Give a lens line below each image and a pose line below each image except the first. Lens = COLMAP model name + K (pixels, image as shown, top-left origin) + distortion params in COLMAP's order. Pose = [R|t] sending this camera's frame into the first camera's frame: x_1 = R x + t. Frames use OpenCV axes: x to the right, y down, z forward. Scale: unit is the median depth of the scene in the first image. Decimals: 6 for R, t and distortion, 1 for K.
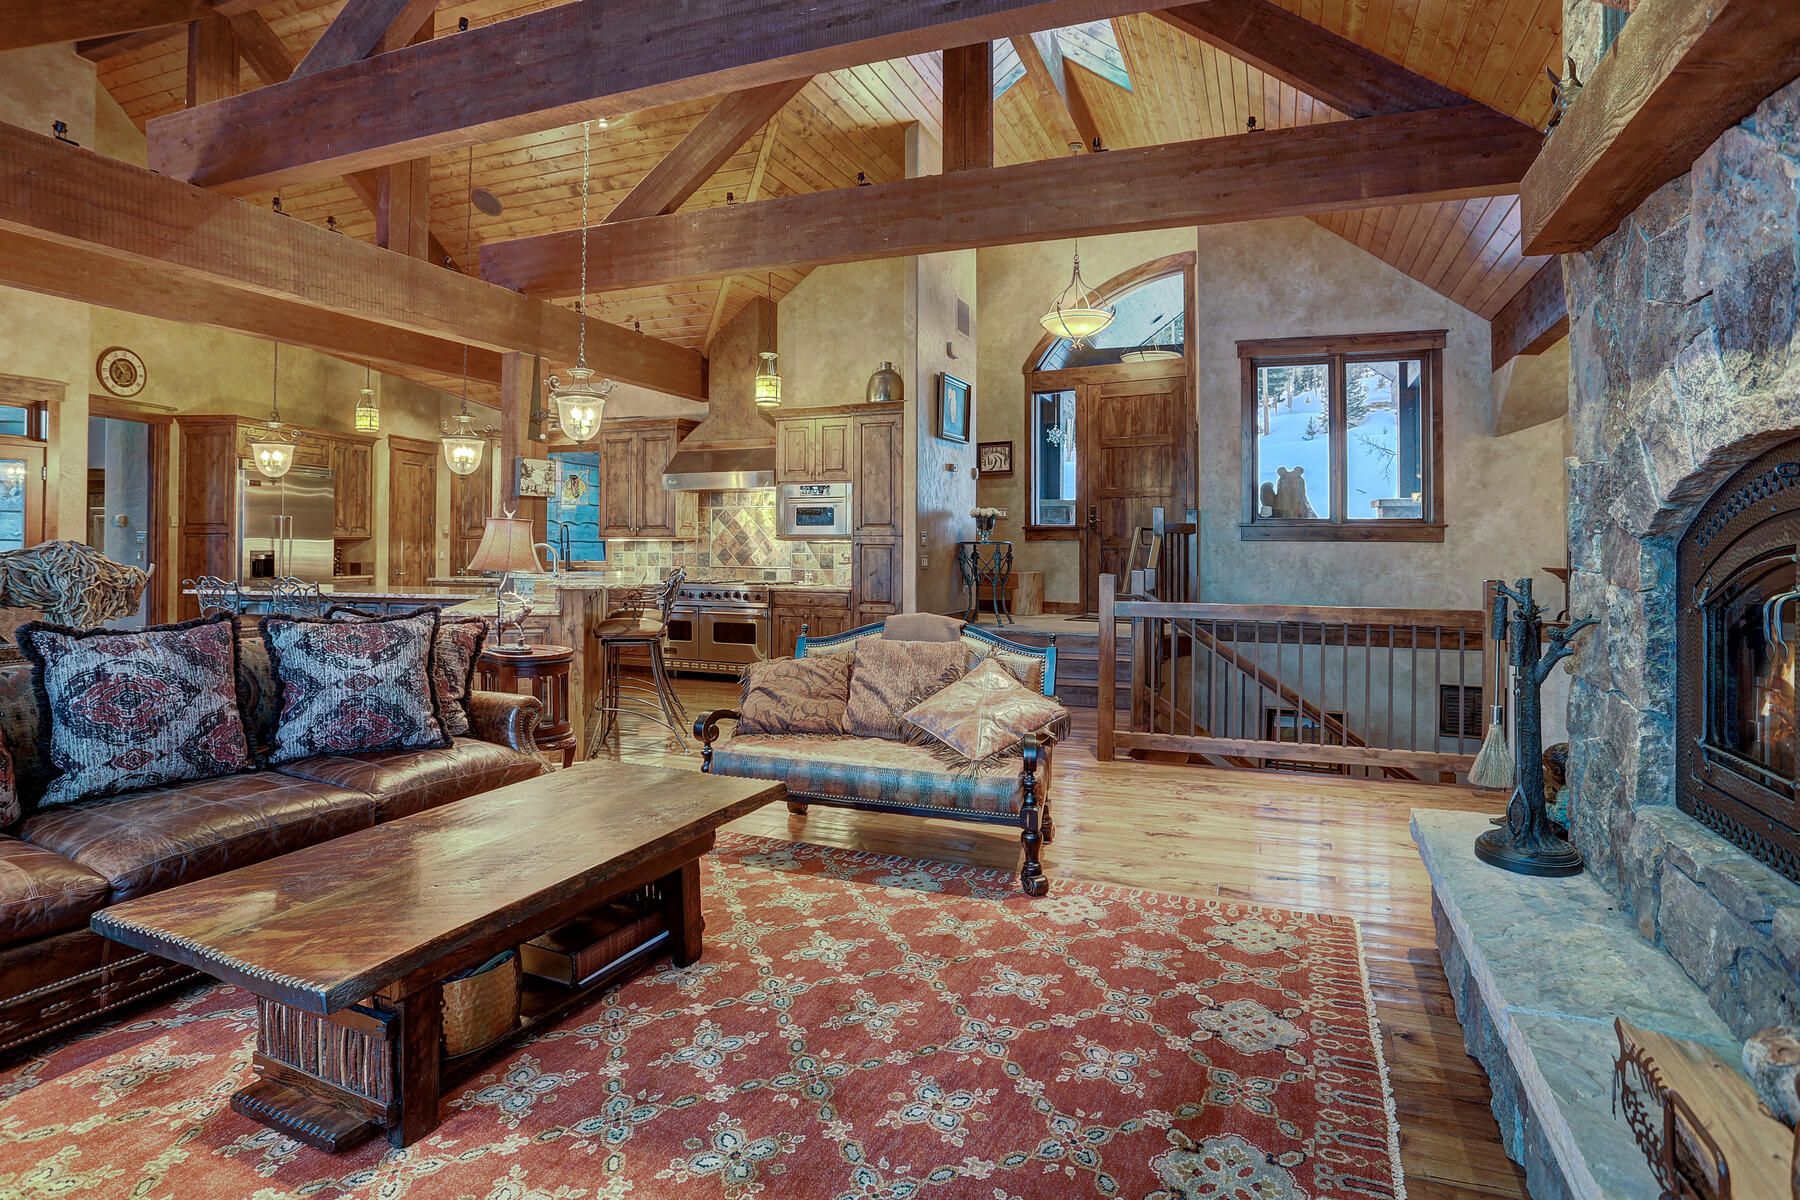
lens RADIAL K [[910.2, 0, 935.8], [0, 910.2, 524.2], [0, 0, 1]] dist [-0.053626, 0.020283]
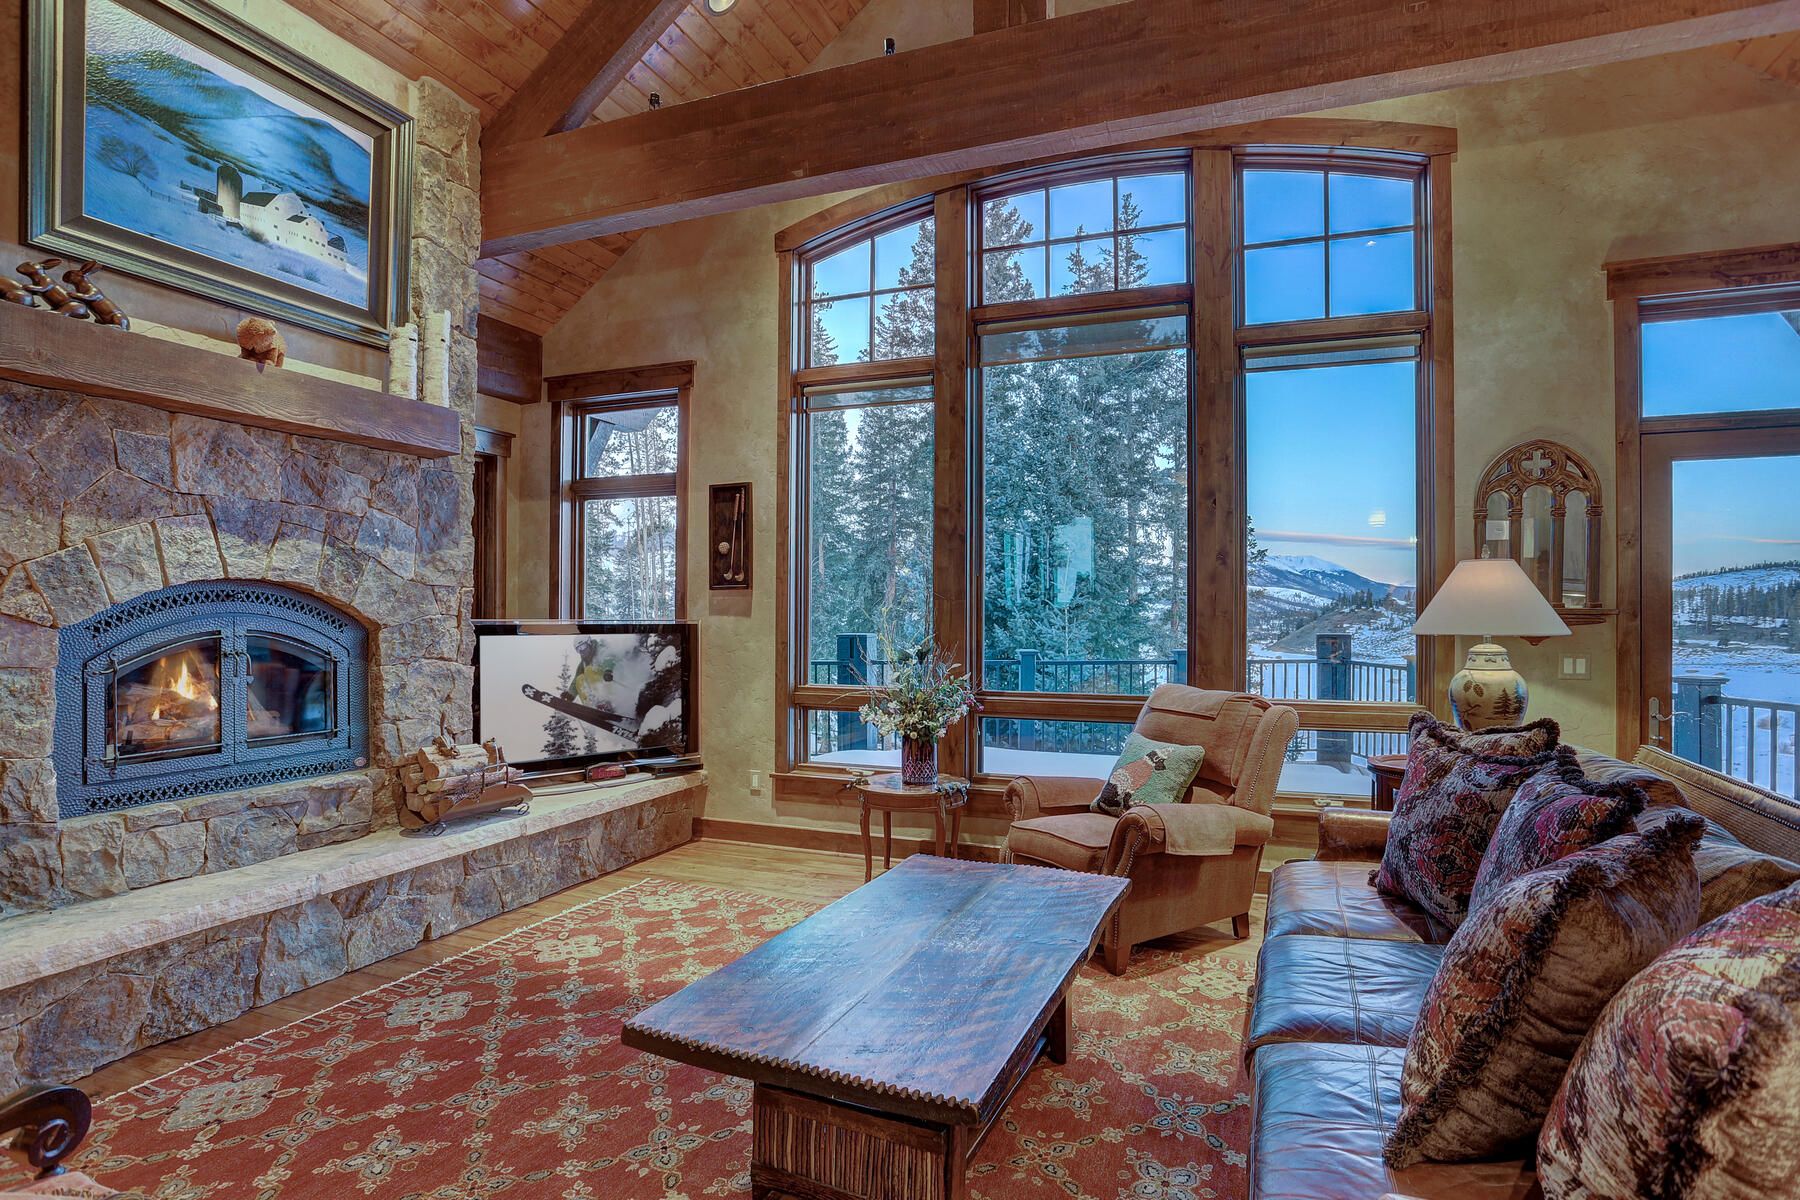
lens RADIAL K [[910.2, 0, 922.5], [0, 910.2, 605.8], [0, 0, 1]] dist [-0.053626, 0.020283]
pose [[-0.999976, -0.006672, 0.001656, -0.136097], [-0.006718, 0.999539, -0.029614, 0.002413], [-0.001457, -0.029625, -0.999560, 0.600363]]
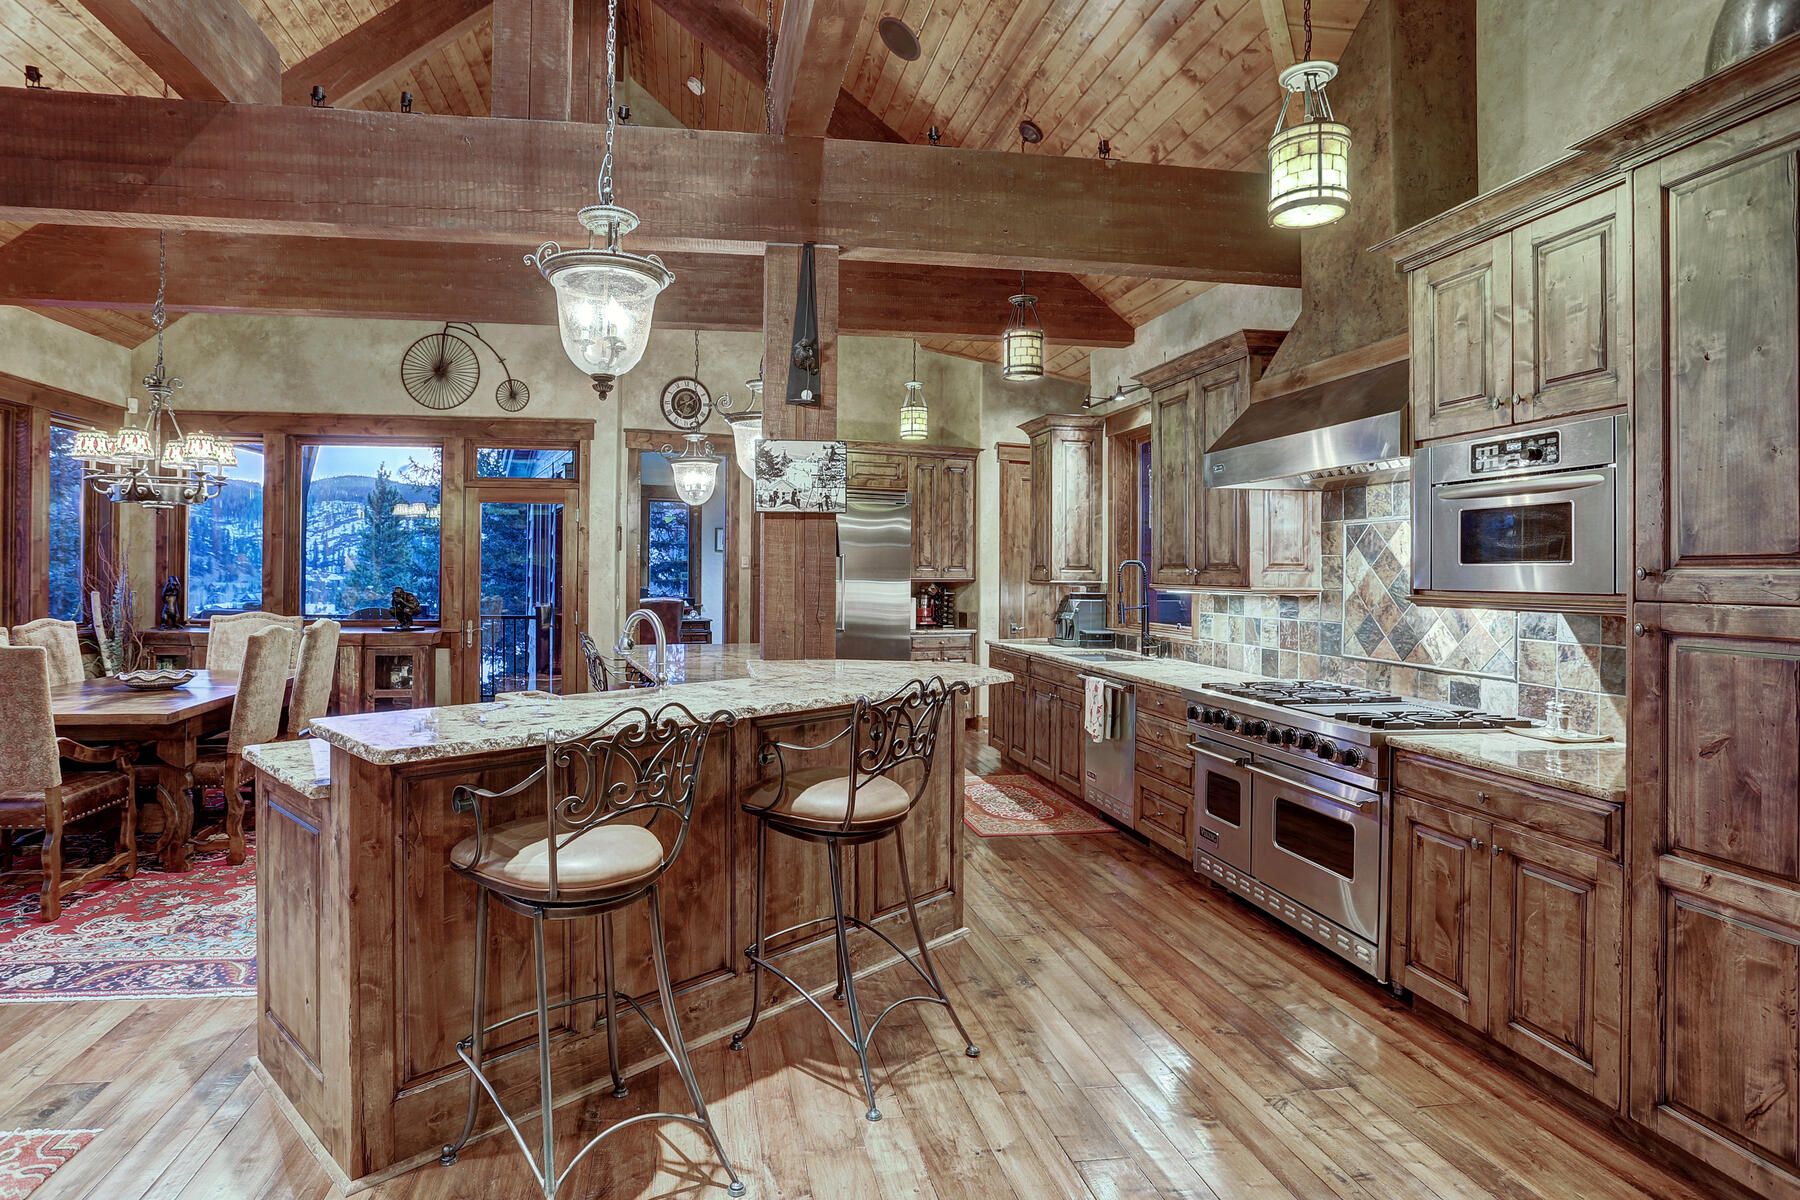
lens RADIAL K [[968.7, 0, 817.3], [0, 968.7, 563.9], [0, 0, 1]] dist [-0.042010, 0.018634]
pose [[0.461154, -0.004487, -0.887309, 0.050755], [0.011986, 0.999927, 0.001173, -0.001599], [0.887239, -0.011177, 0.461174, 0.638709]]
